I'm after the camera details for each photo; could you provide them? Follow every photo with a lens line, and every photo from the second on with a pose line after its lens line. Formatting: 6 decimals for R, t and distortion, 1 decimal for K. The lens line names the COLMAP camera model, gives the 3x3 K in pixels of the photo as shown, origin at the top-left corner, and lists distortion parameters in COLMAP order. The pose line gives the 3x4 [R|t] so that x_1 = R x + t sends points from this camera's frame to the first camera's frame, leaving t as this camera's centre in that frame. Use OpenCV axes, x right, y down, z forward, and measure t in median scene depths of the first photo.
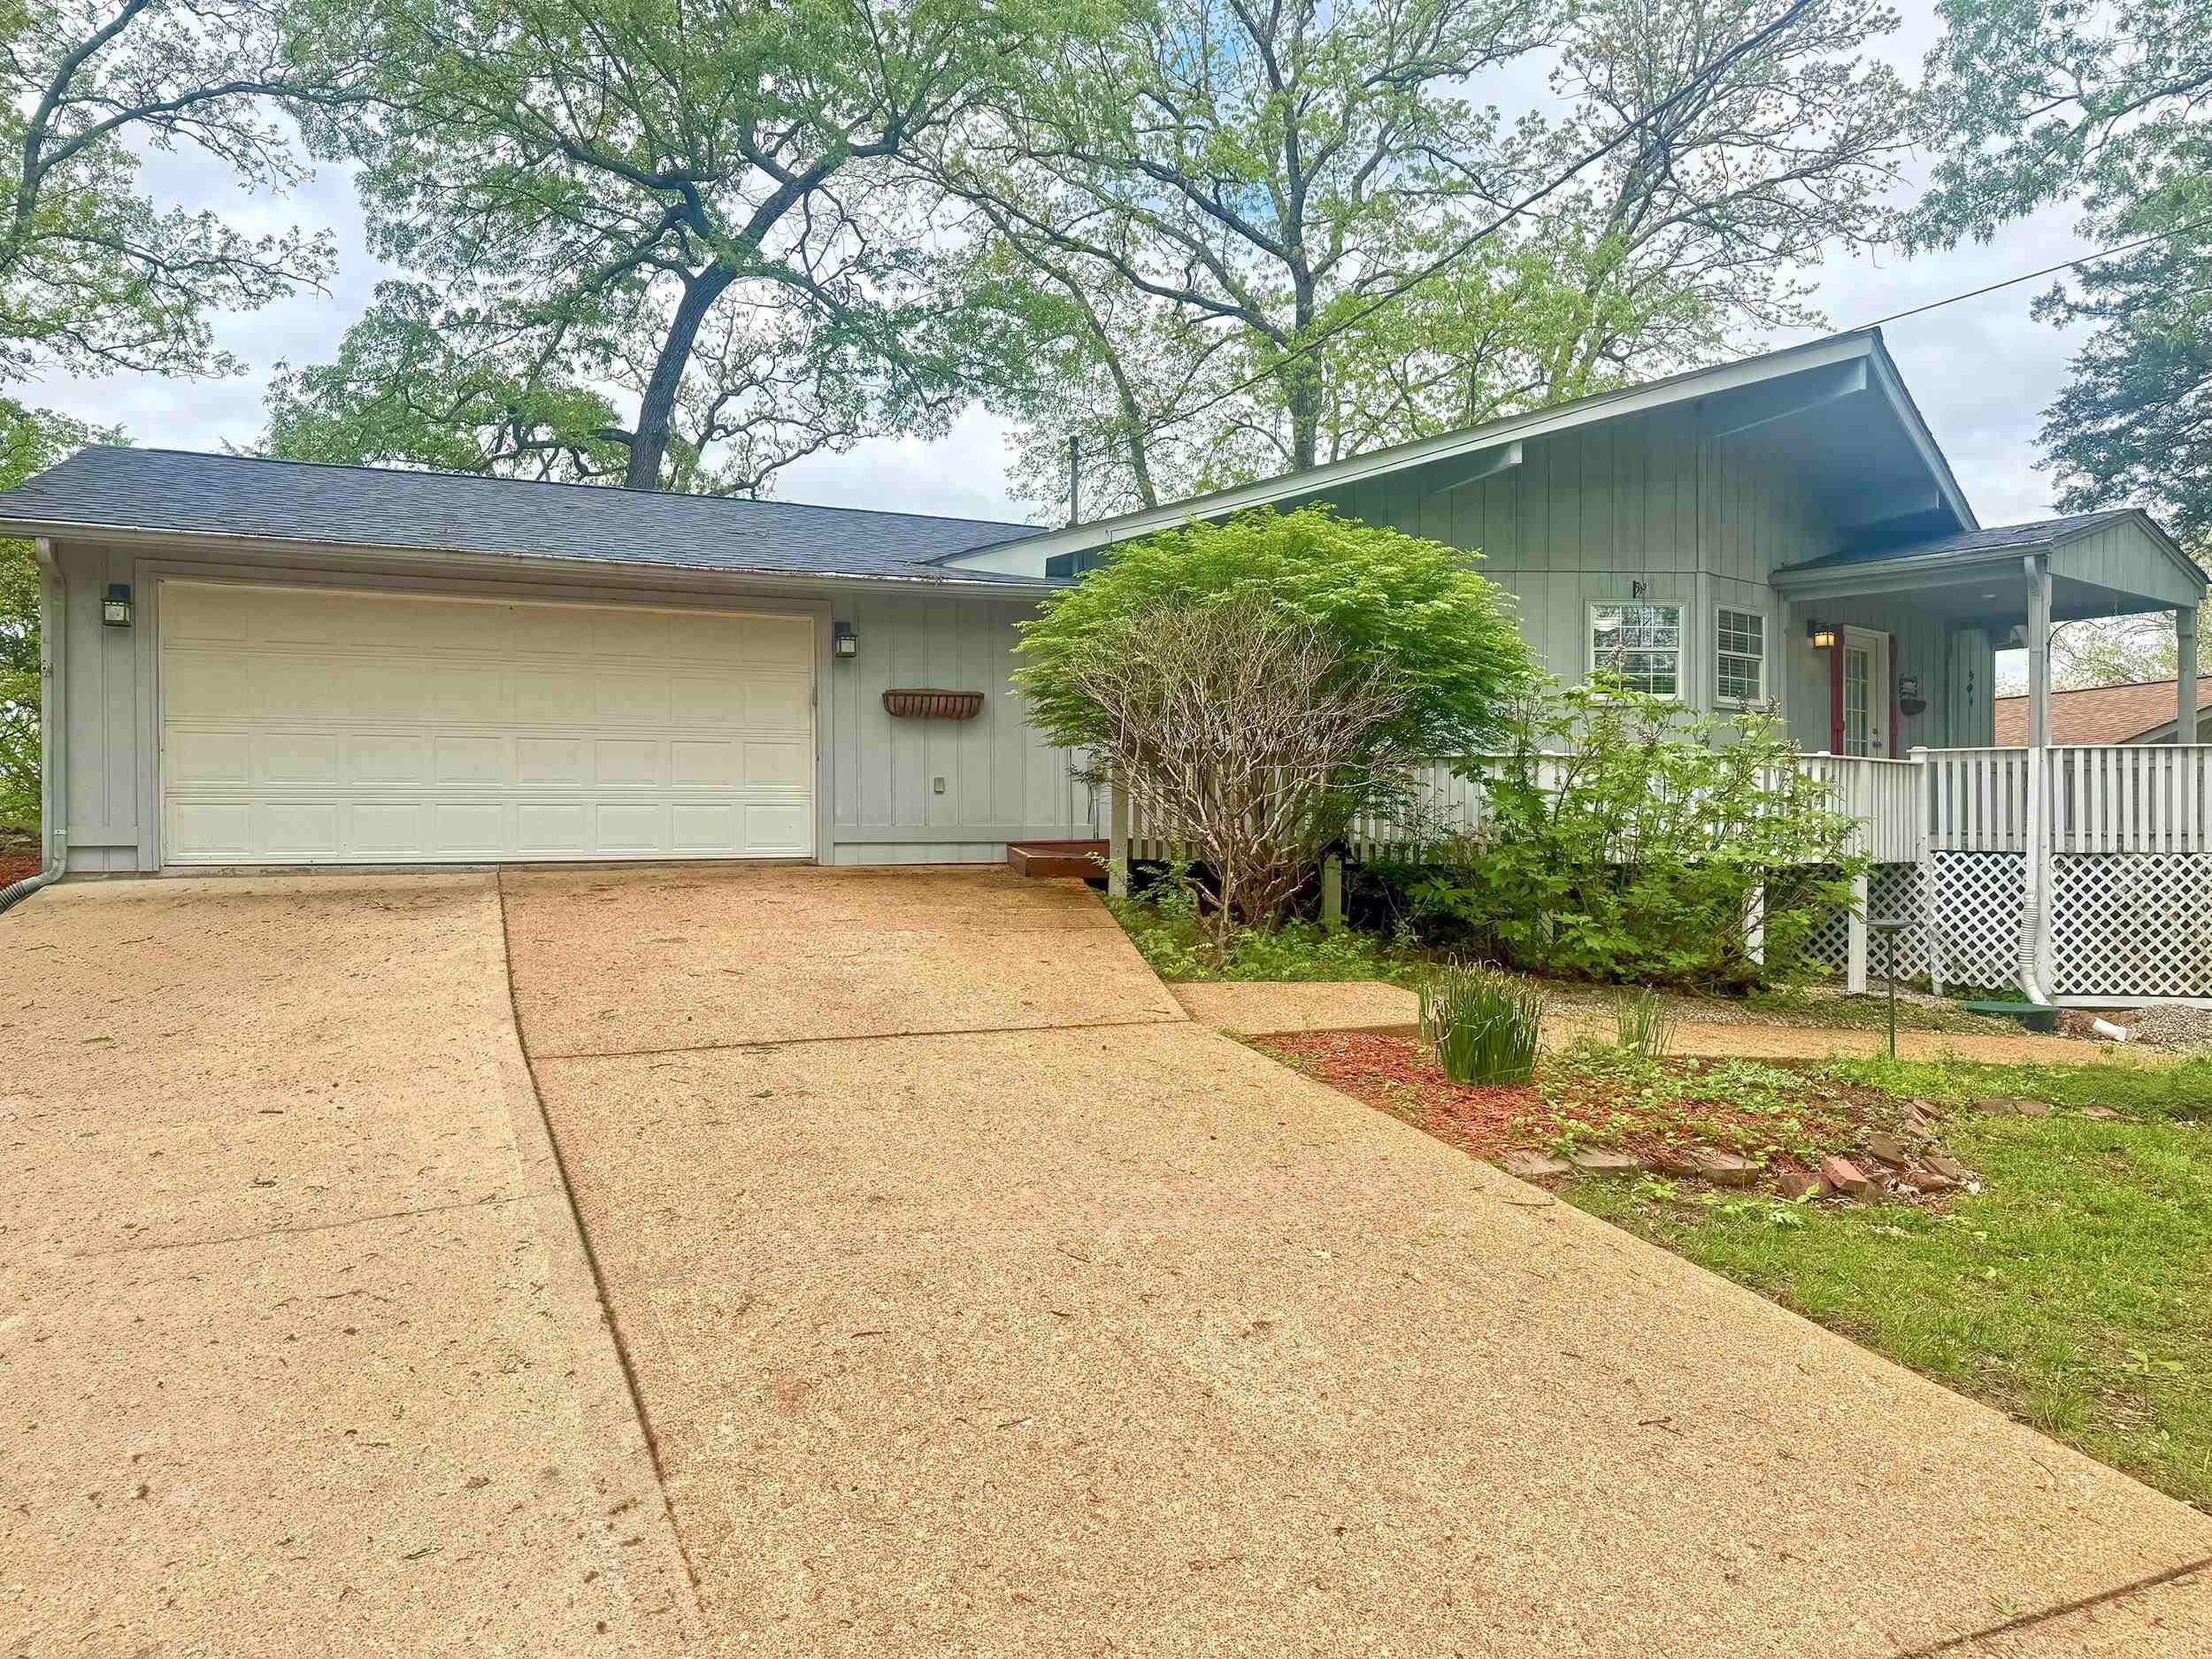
lens RADIAL K [[1543.8, 0, 1102.2], [0, 1543.8, 817.4], [0, 0, 1]] dist [0.039422, -0.008735]
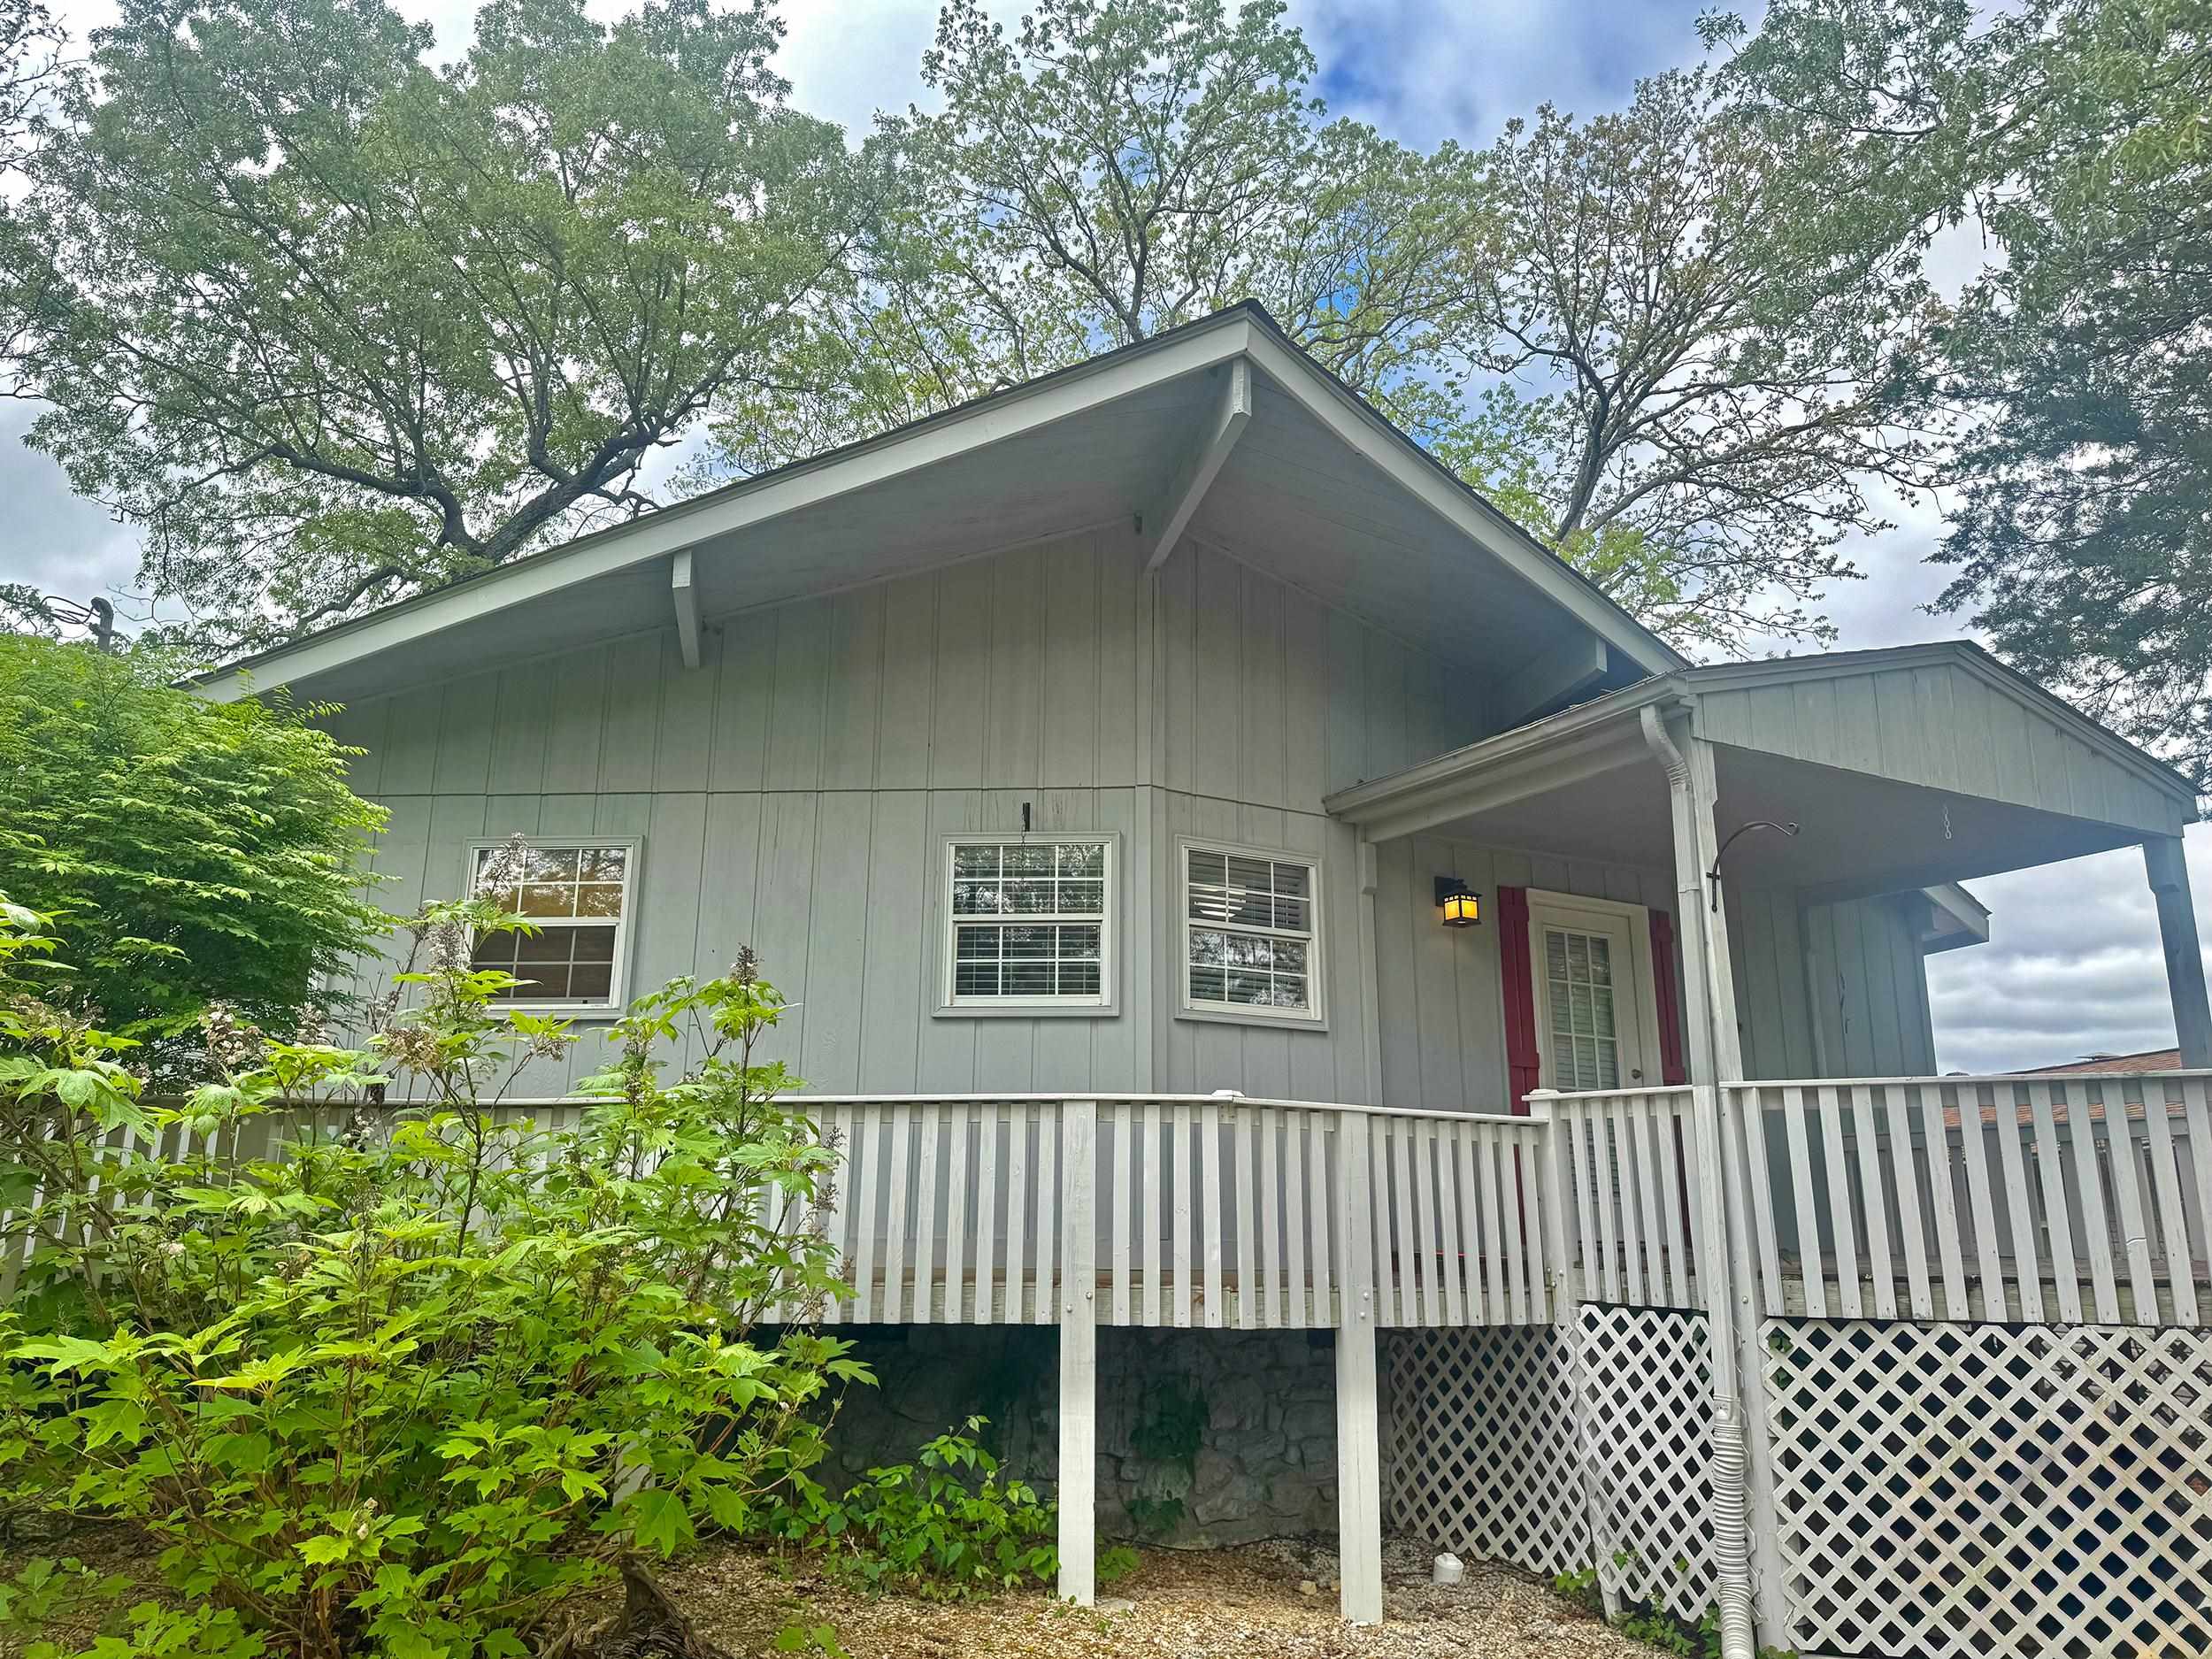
lens RADIAL K [[1543.8, 0, 1112.7], [0, 1543.8, 837.7], [0, 0, 1]] dist [0.039422, -0.008735]
pose [[0.985181, -0.036362, -0.167618, 0.485261], [-0.003971, 0.972172, -0.234236, -0.006045], [0.171471, 0.231430, 0.957621, 0.474873]]
